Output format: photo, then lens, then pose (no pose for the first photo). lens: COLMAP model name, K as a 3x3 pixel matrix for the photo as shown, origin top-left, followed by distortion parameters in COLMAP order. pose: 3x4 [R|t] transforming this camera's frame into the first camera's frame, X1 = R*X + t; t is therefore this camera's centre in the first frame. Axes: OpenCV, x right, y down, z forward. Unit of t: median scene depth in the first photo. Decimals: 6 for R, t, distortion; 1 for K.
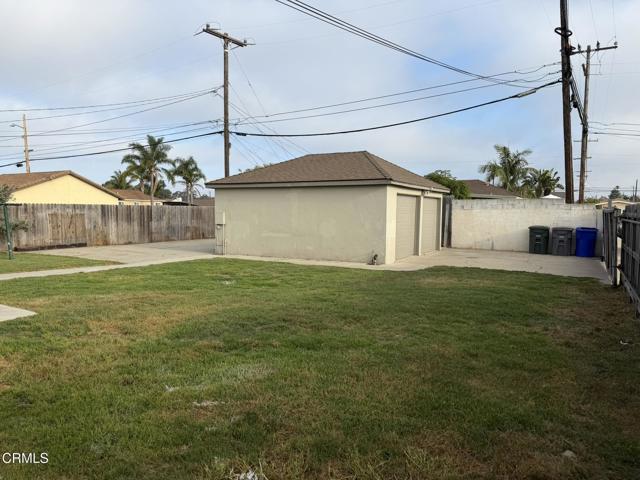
lens RADIAL K [[450.5, 0, 320.0], [0, 450.5, 240.0], [0, 0, 1]] dist [0.057943, -0.065384]
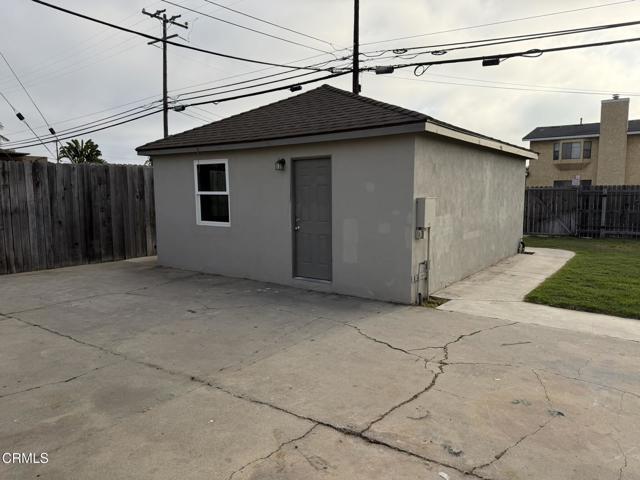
lens RADIAL K [[450.5, 0, 320.0], [0, 450.5, 240.0], [0, 0, 1]] dist [0.057943, -0.065384]
pose [[0.110970, -0.115344, 0.987108, -0.449336], [0.070028, 0.991681, 0.108006, -0.052937], [-0.991354, 0.057139, 0.118124, 0.746836]]
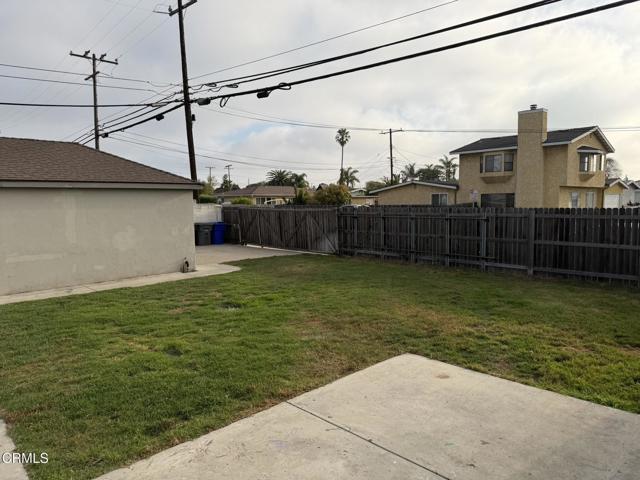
lens RADIAL K [[445.4, 0, 320.0], [0, 445.4, 240.0], [0, 0, 1]] dist [0.115395, -0.156742]
pose [[0.275227, -0.097561, 0.956416, -0.418993], [0.078530, 0.993794, 0.078776, -0.039170], [-0.958166, 0.053426, 0.281181, 0.260691]]
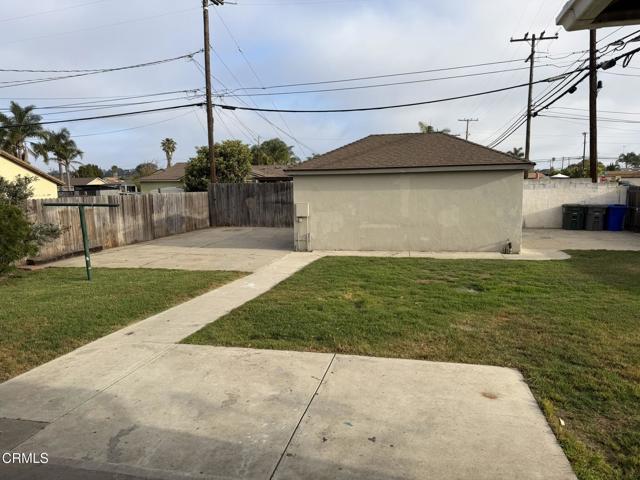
lens RADIAL K [[445.4, 0, 320.0], [0, 445.4, 240.0], [0, 0, 1]] dist [0.115395, -0.156742]
pose [[0.951020, -0.059984, 0.303253, -0.322330], [0.042932, 0.997115, 0.062596, -0.030217], [-0.306132, -0.046511, 0.950852, 0.122164]]
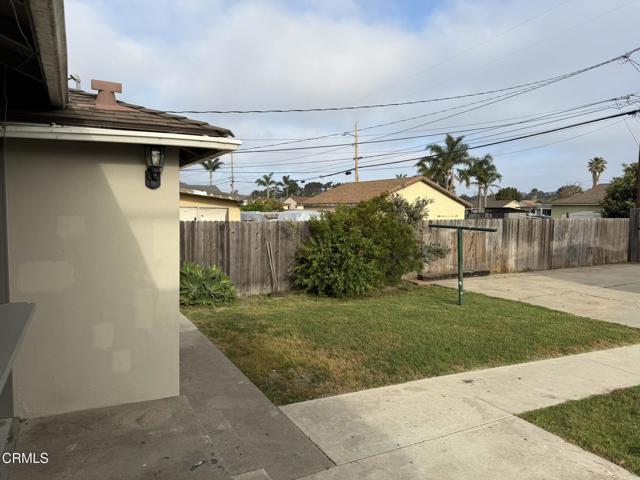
lens RADIAL K [[450.5, 0, 320.0], [0, 450.5, 240.0], [0, 0, 1]] dist [0.057943, -0.065384]
pose [[0.854046, 0.039696, -0.518680, -0.299066], [-0.039679, 0.999150, 0.011133, -0.034063], [0.518682, 0.011072, 0.854896, 0.171822]]
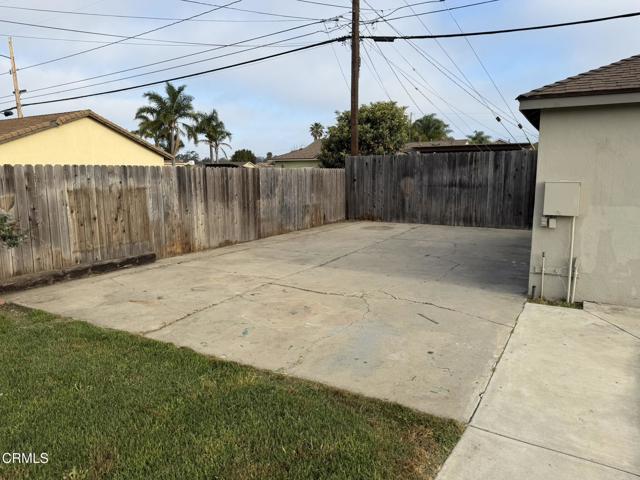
lens RADIAL K [[450.5, 0, 320.0], [0, 450.5, 240.0], [0, 0, 1]] dist [0.057943, -0.065384]
pose [[0.999917, -0.012265, -0.003968, -0.288174], [0.012550, 0.996542, 0.082138, -0.033983], [0.002946, -0.082180, 0.996613, 0.461804]]
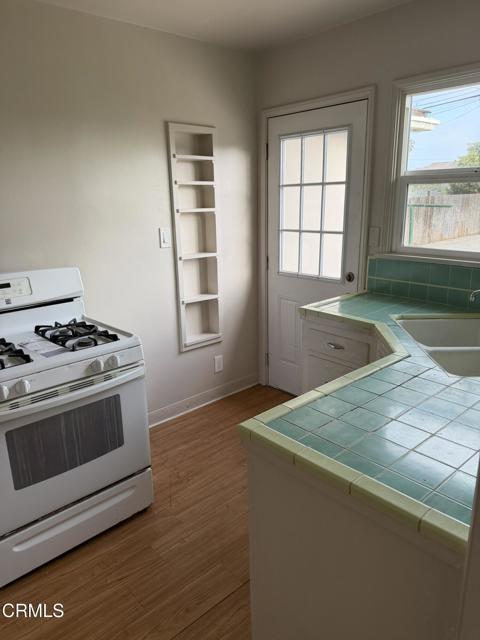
lens RADIAL K [[450.5, 0, 240.0], [0, 450.5, 320.0], [0, 0, 1]] dist [0.057943, -0.065384]
pose [[0.949338, 0.058791, -0.308708, -0.420282], [0.006017, 0.978764, 0.204902, -0.028033], [0.314198, -0.196378, 0.928824, 0.094258]]
